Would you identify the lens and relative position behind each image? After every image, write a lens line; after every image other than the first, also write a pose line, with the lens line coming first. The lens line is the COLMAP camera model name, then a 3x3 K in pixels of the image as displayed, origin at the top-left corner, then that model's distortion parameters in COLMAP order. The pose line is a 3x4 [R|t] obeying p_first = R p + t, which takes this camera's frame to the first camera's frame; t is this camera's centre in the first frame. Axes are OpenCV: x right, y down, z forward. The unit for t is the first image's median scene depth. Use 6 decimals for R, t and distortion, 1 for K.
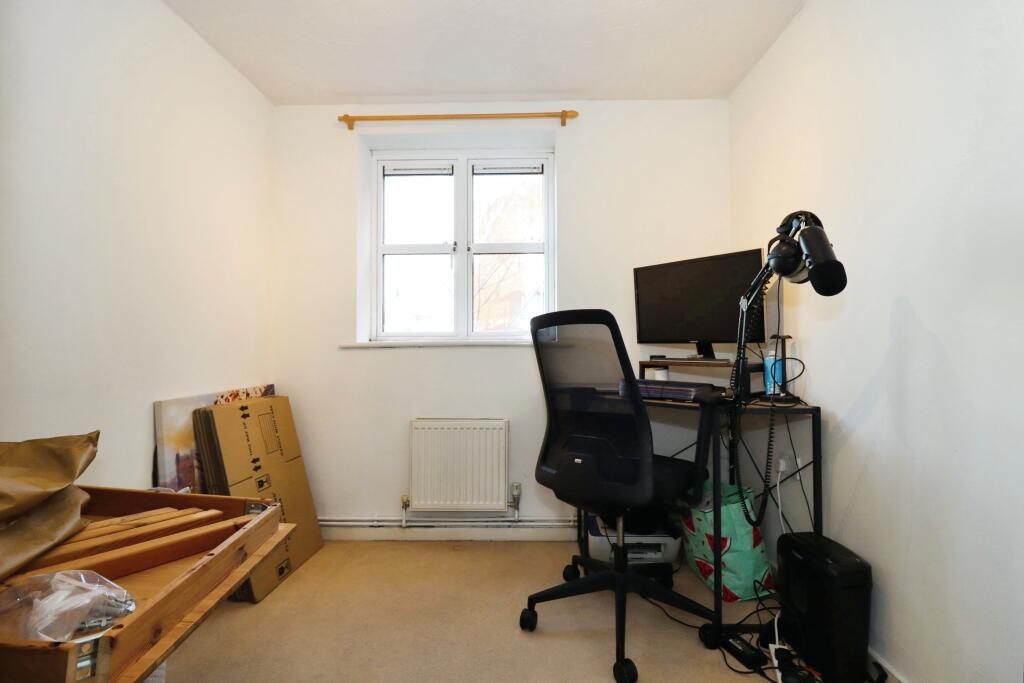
lens RADIAL K [[520.6, 0, 553.1], [0, 520.6, 314.6], [0, 0, 1]] dist [0.001218, -0.013896]
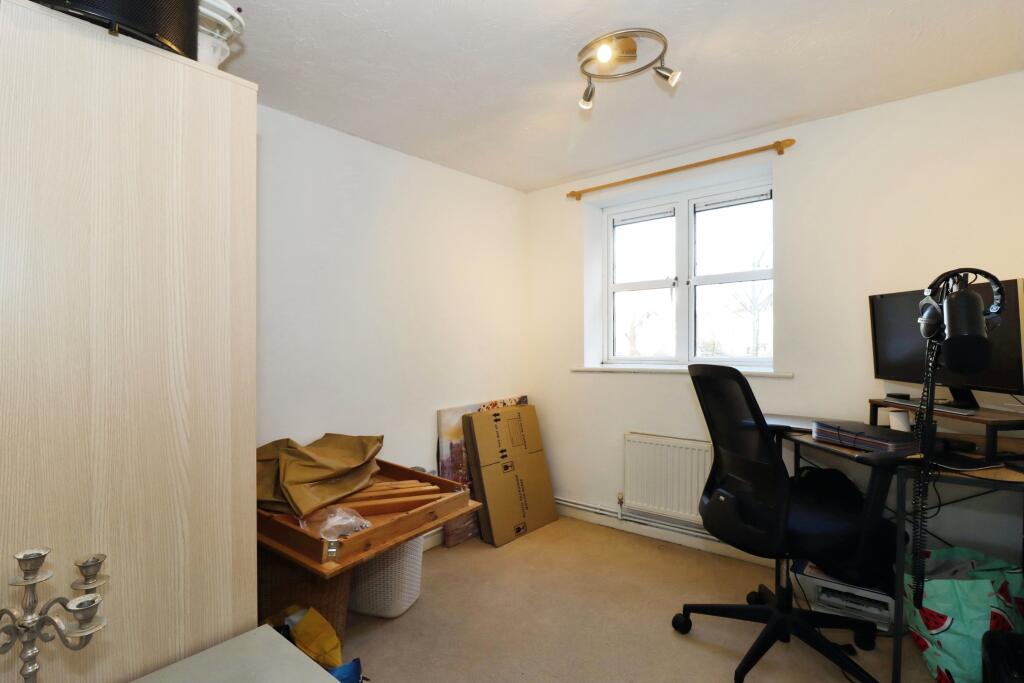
lens RADIAL K [[520.6, 0, 553.1], [0, 520.6, 314.6], [0, 0, 1]] dist [0.001218, -0.013896]
pose [[0.810010, 0.006547, -0.586379, 0.394719], [0.009165, 0.999674, 0.023821, -0.136066], [0.586344, -0.024670, 0.809686, -0.096202]]
